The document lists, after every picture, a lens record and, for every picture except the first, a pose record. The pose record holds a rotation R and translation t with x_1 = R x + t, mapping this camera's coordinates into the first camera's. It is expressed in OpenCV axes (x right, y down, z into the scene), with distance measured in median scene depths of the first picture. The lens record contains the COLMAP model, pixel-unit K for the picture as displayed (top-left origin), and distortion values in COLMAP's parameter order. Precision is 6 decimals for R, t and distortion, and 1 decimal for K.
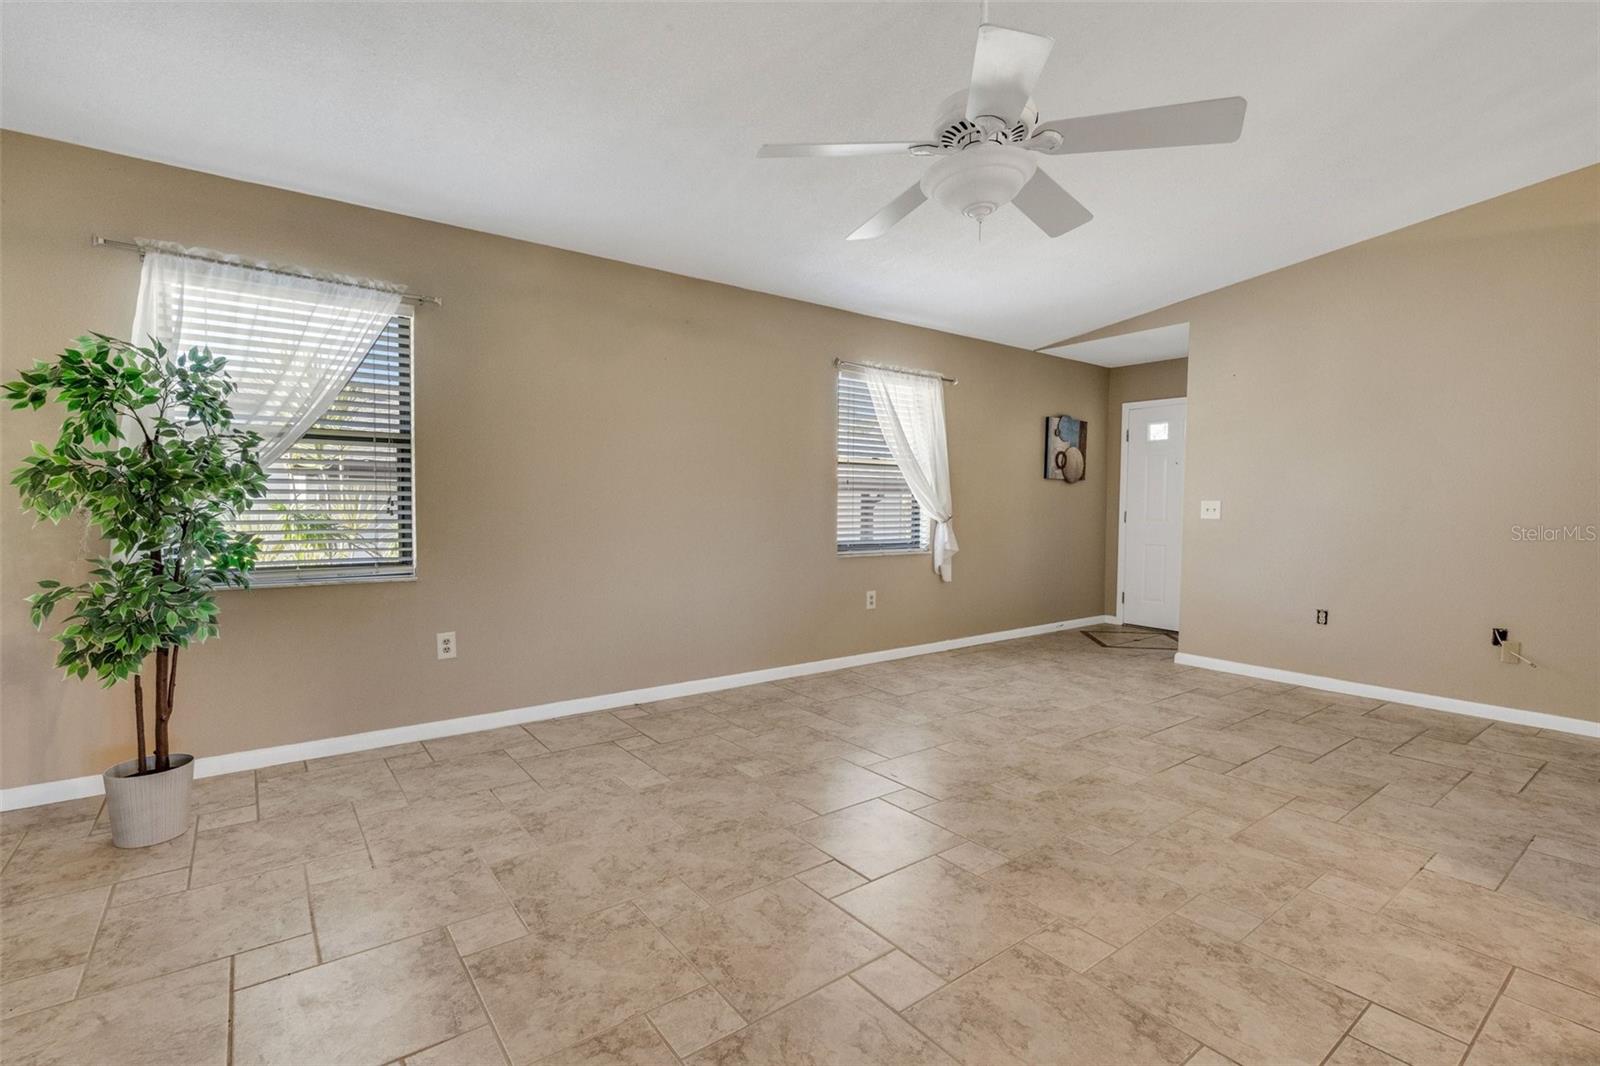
lens RADIAL K [[756.2, 0, 783.7], [0, 756.2, 522.8], [0, 0, 1]] dist [-0.003316, 0.000364]
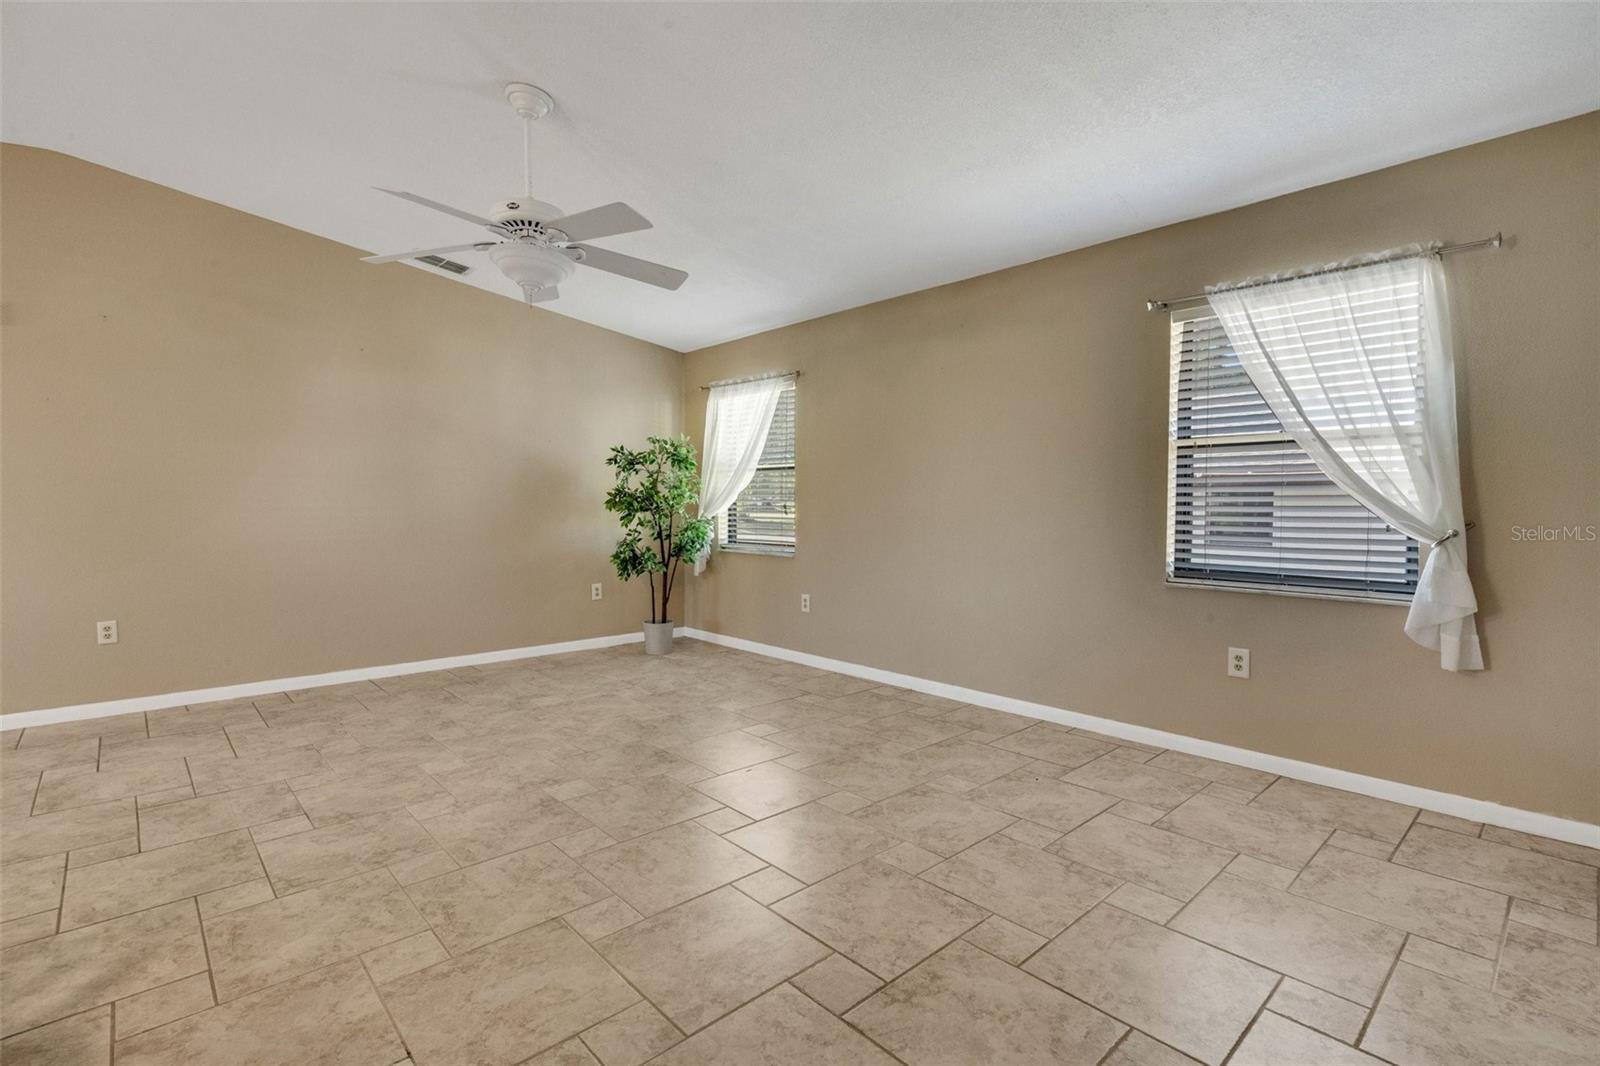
lens RADIAL K [[756.2, 0, 802.5], [0, 756.2, 522.8], [0, 0, 1]] dist [-0.003316, 0.000364]
pose [[0.078069, 0.015472, -0.996828, 1.388154], [-0.029436, 0.999479, 0.013208, -0.021008], [0.996513, 0.028311, 0.078484, 1.165968]]
